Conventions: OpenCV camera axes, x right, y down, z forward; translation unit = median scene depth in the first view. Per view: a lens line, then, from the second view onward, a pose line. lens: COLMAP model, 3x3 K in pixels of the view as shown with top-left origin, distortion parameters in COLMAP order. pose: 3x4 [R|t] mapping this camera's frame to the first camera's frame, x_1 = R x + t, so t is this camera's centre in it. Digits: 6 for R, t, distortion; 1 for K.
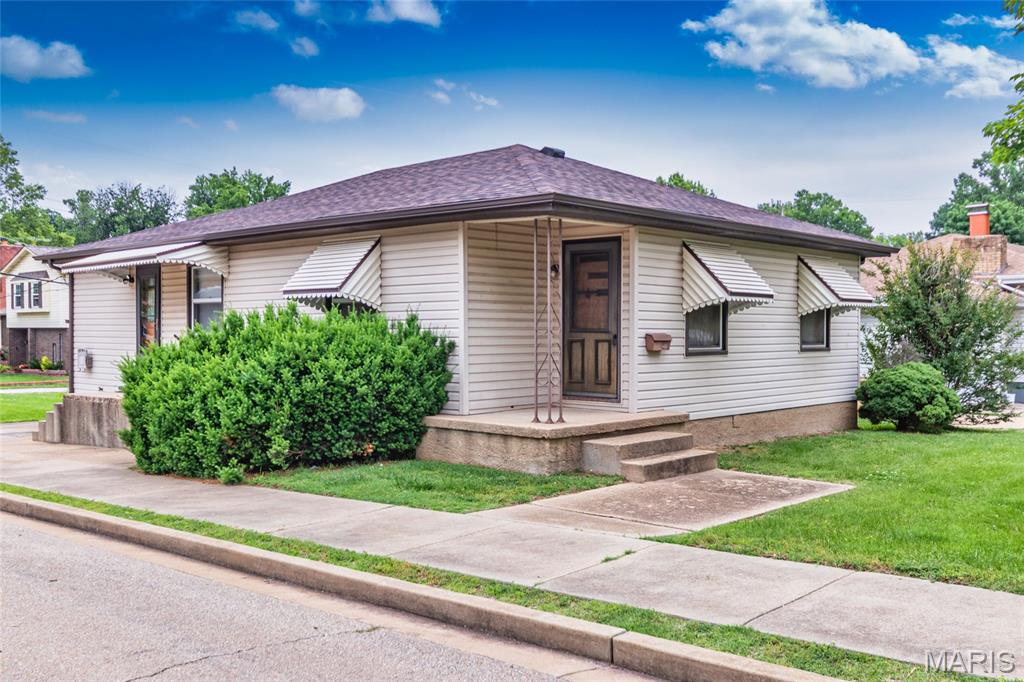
lens RADIAL K [[1018.3, 0, 512.0], [0, 1018.3, 341.0], [0, 0, 1]] dist [-0.016379, 0.008405]
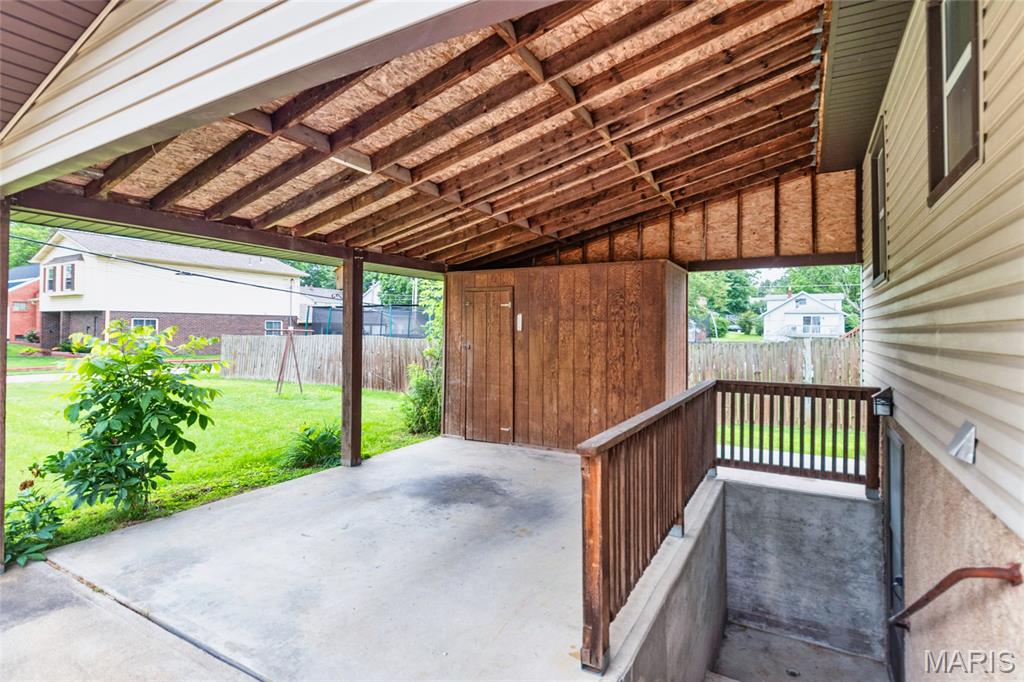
lens RADIAL K [[493.5, 0, 503.2], [0, 493.5, 324.1], [0, 0, 1]] dist [0.001349, 0.000034]
pose [[0.974480, 0.012618, 0.224117, -0.563859], [-0.007924, 0.999730, -0.021832, 0.026418], [-0.224332, 0.019499, 0.974318, 1.514439]]
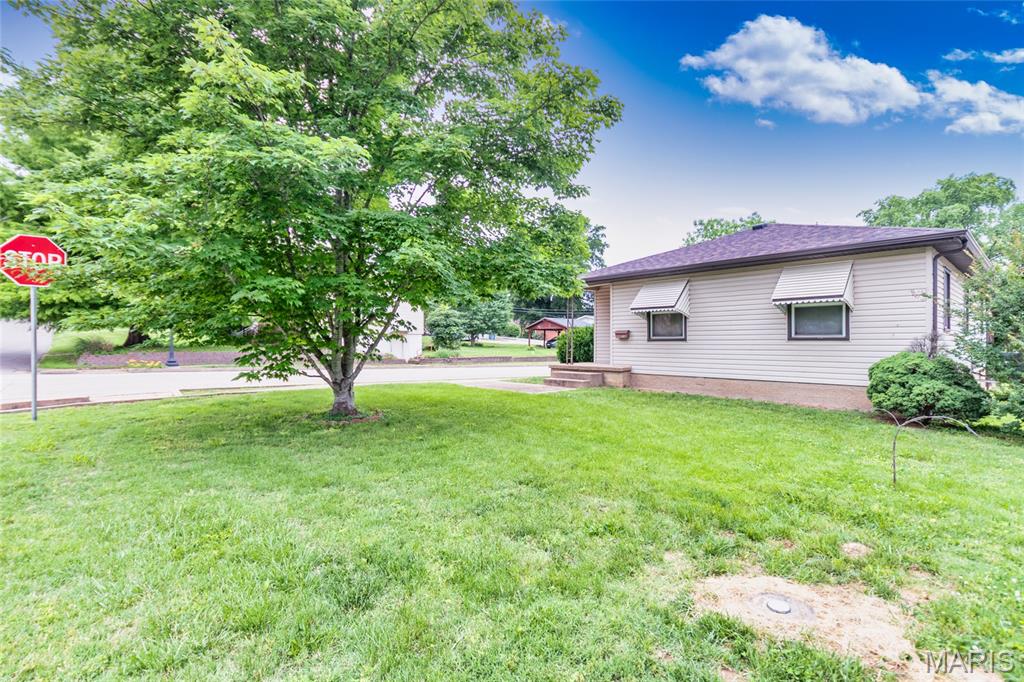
lens RADIAL K [[474.0, 0, 495.3], [0, 474.0, 327.8], [0, 0, 1]] dist [-0.001389, -0.000024]
pose [[-0.161368, -0.028719, -0.986476, 1.083977], [-0.007466, 0.999583, -0.027879, 0.016178], [0.986866, 0.002867, -0.161516, 0.822216]]
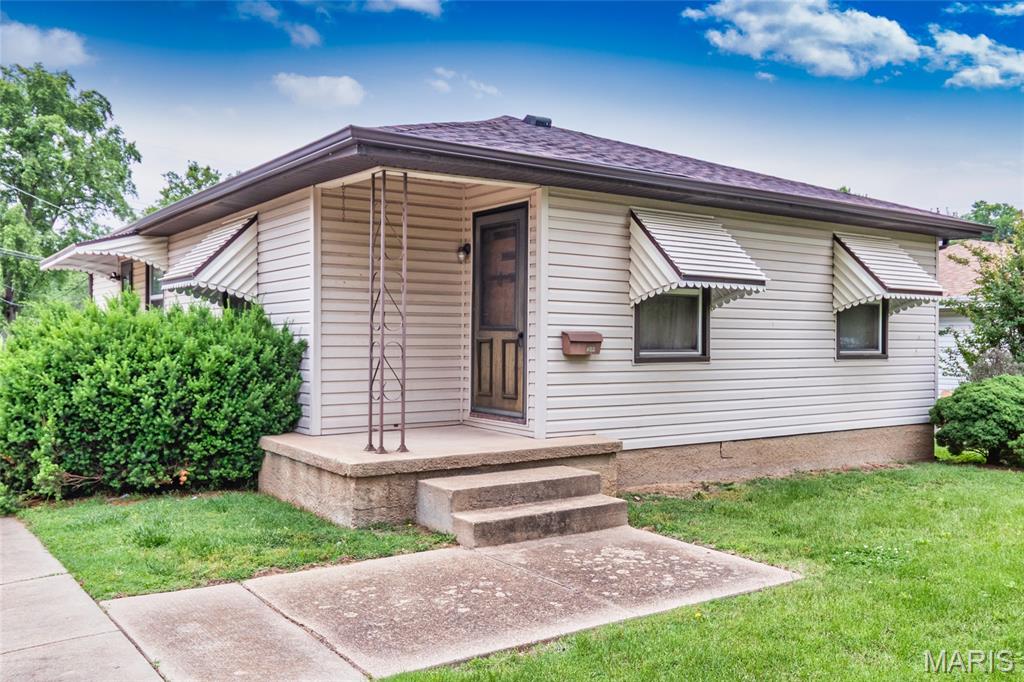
lens RADIAL K [[895.4, 0, 499.2], [0, 895.4, 336.9], [0, 0, 1]] dist [0.004540, -0.000772]
pose [[0.974748, 0.004666, -0.223257, 0.211600], [-0.007610, 0.999895, -0.012329, 0.004545], [0.223176, 0.013717, 0.974682, 0.322414]]
